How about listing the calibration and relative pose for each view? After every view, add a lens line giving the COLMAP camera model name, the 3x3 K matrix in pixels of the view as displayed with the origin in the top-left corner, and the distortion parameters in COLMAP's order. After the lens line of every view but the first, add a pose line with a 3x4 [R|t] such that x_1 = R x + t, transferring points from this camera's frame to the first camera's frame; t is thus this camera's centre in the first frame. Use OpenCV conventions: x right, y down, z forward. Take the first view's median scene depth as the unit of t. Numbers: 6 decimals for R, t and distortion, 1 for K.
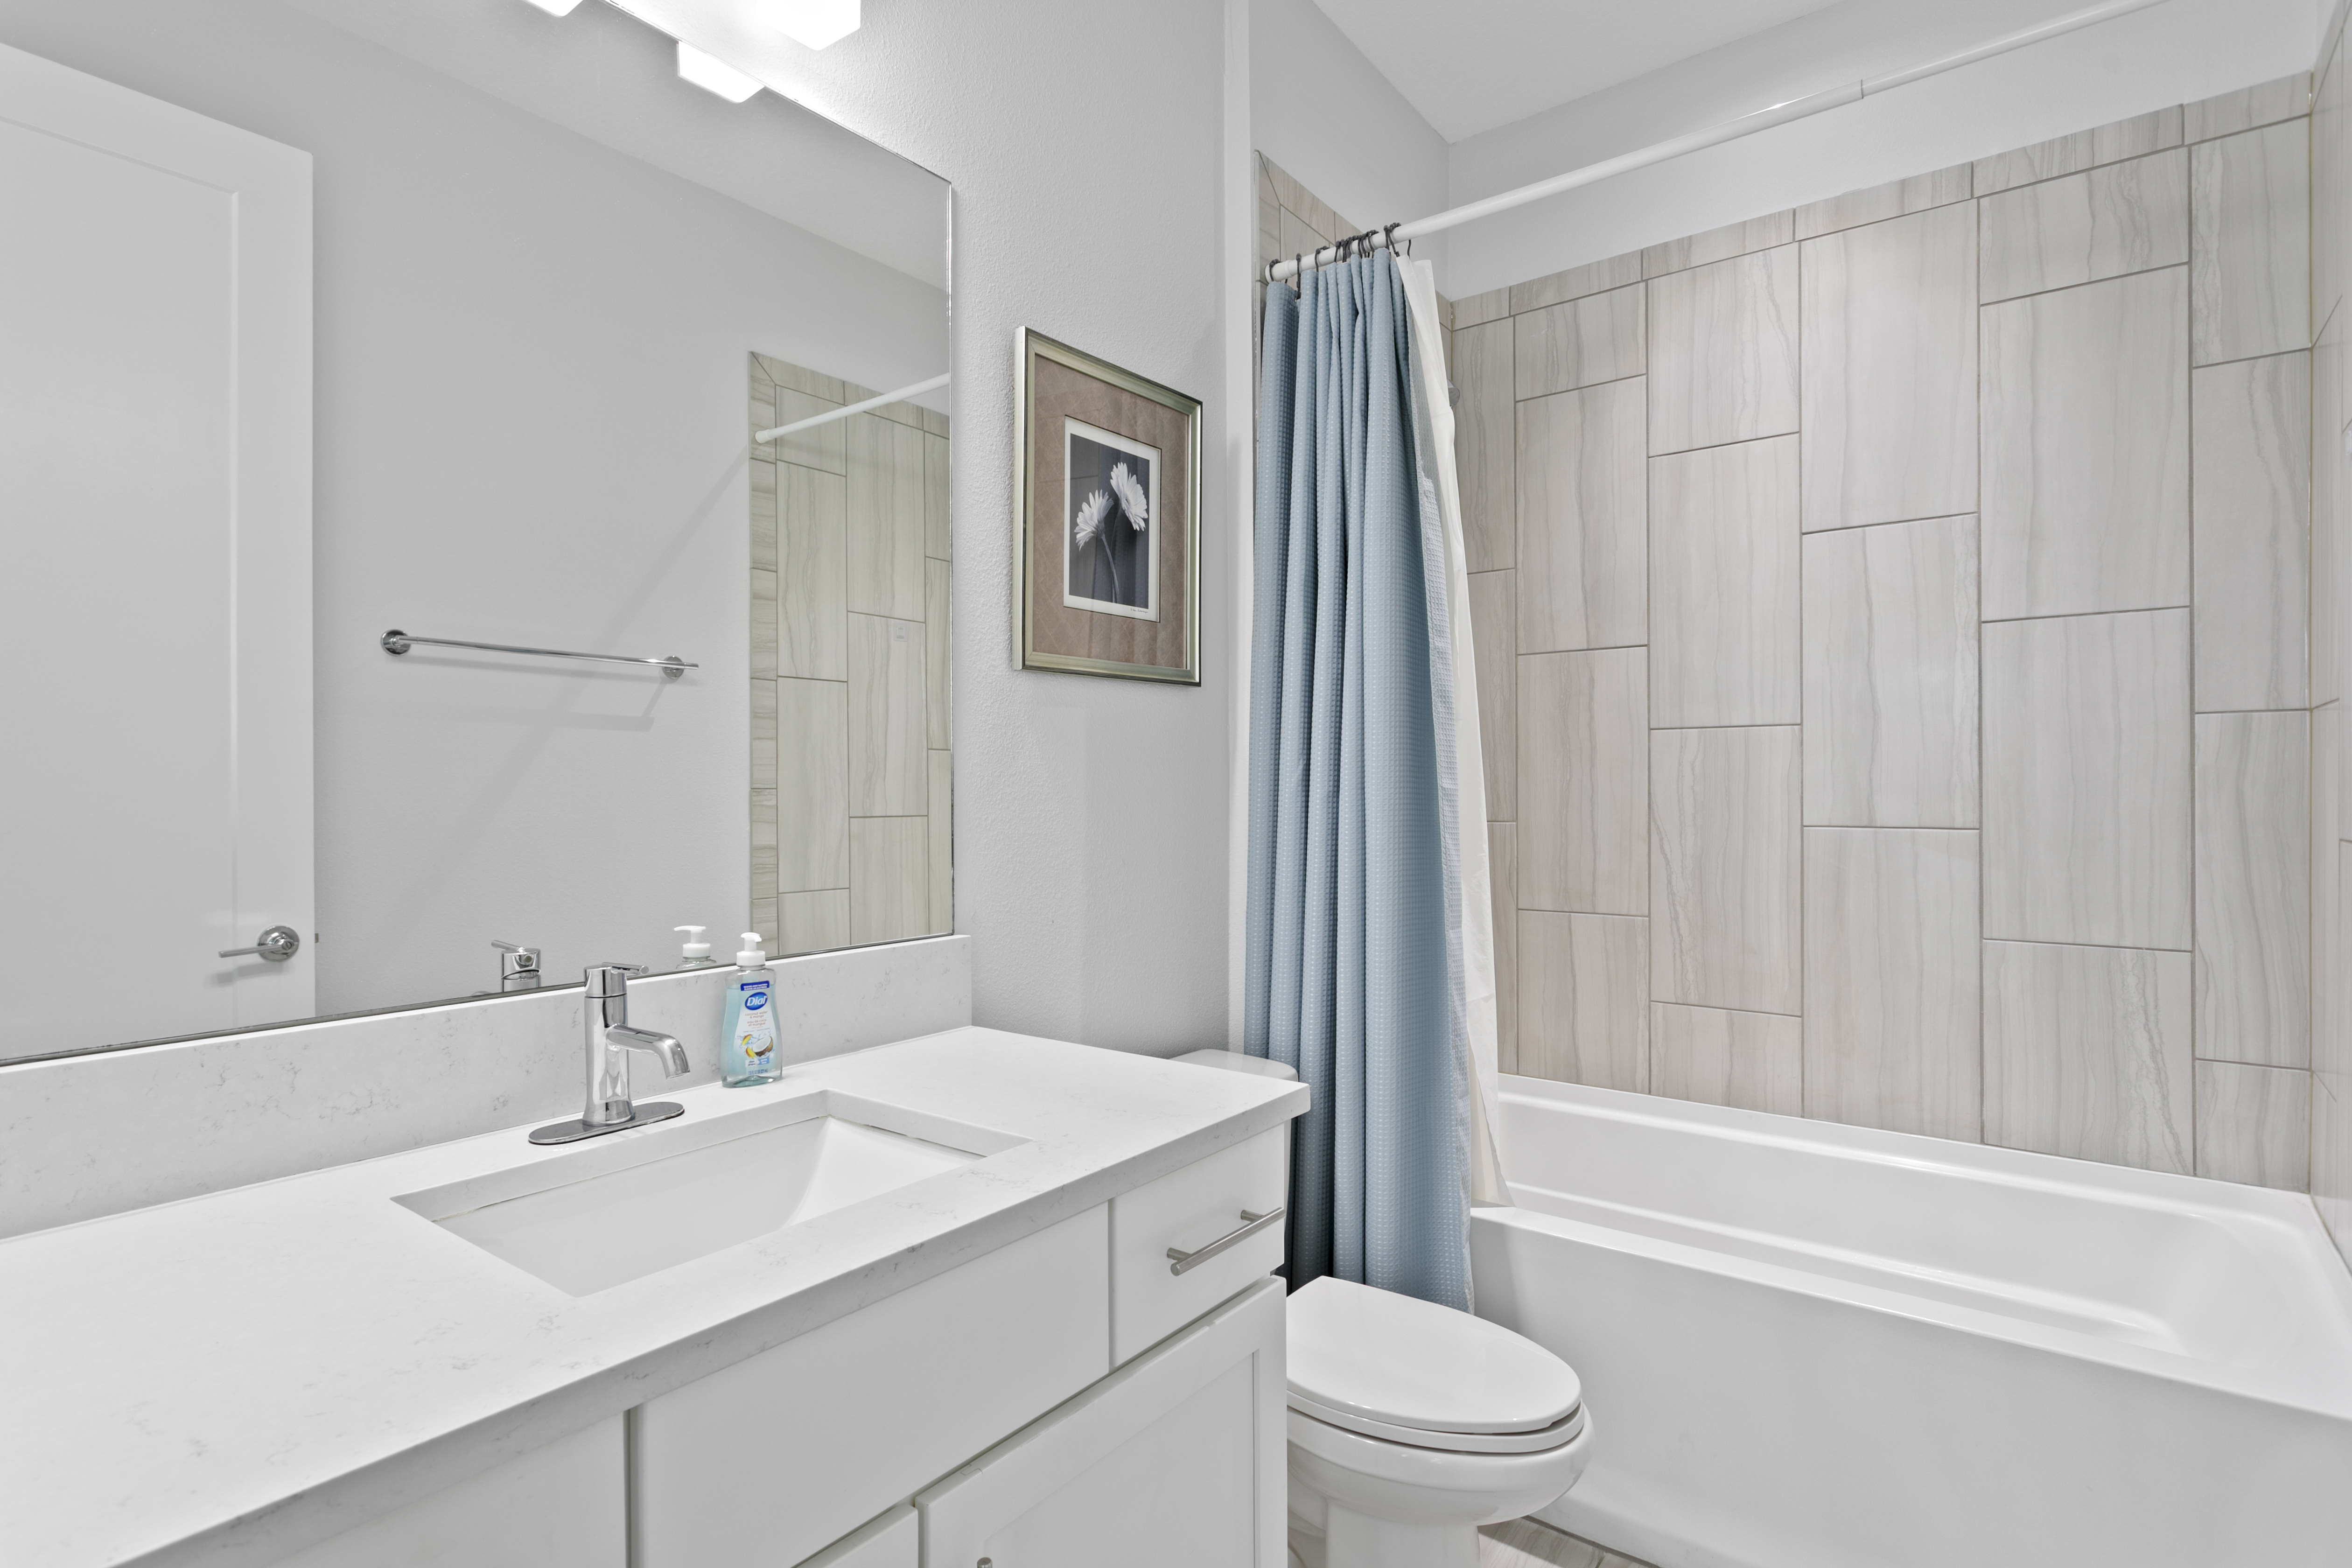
lens RADIAL K [[1180.8, 0, 1176.2], [0, 1180.8, 785.1], [0, 0, 1]] dist [-0.022096, -0.000048]
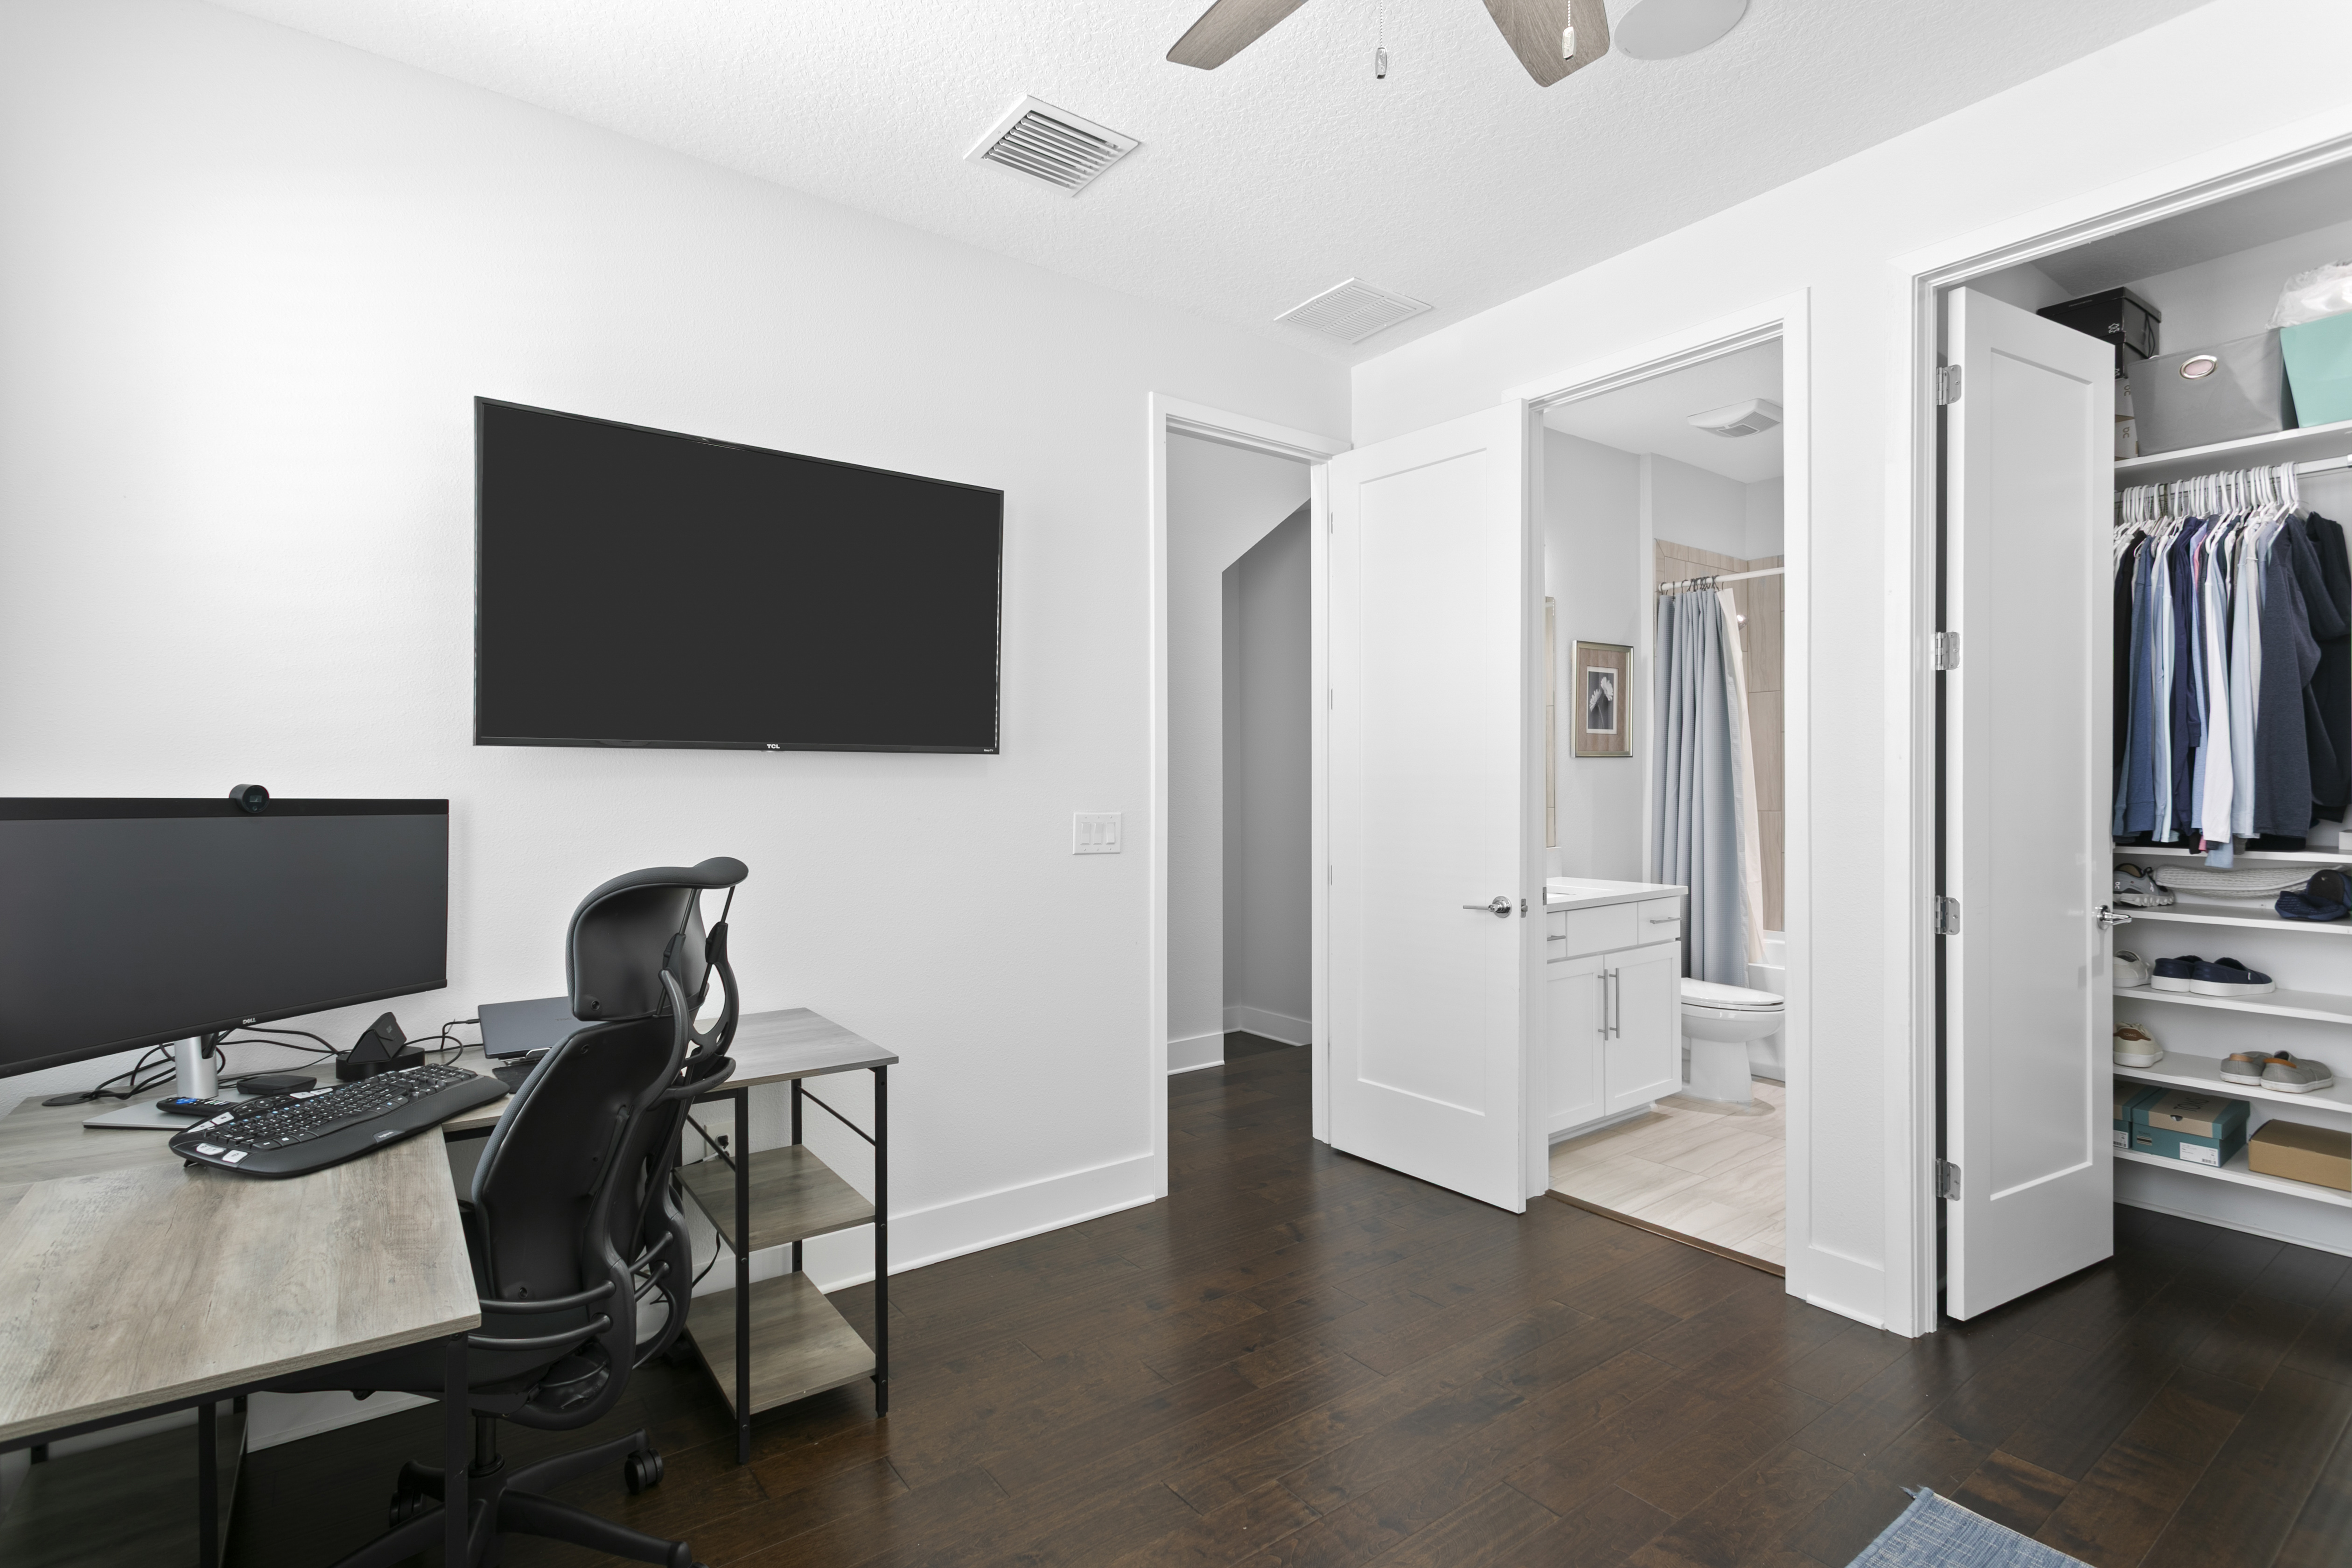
lens RADIAL K [[1099.2, 0, 1177.6], [0, 1099.2, 789.9], [0, 0, 1]] dist [0.012840, 0.000051]
pose [[0.962608, -0.001585, -0.270892, -0.292662], [0.002181, 0.999996, 0.001899, -0.022399], [0.270888, -0.002419, 0.962608, -1.625739]]
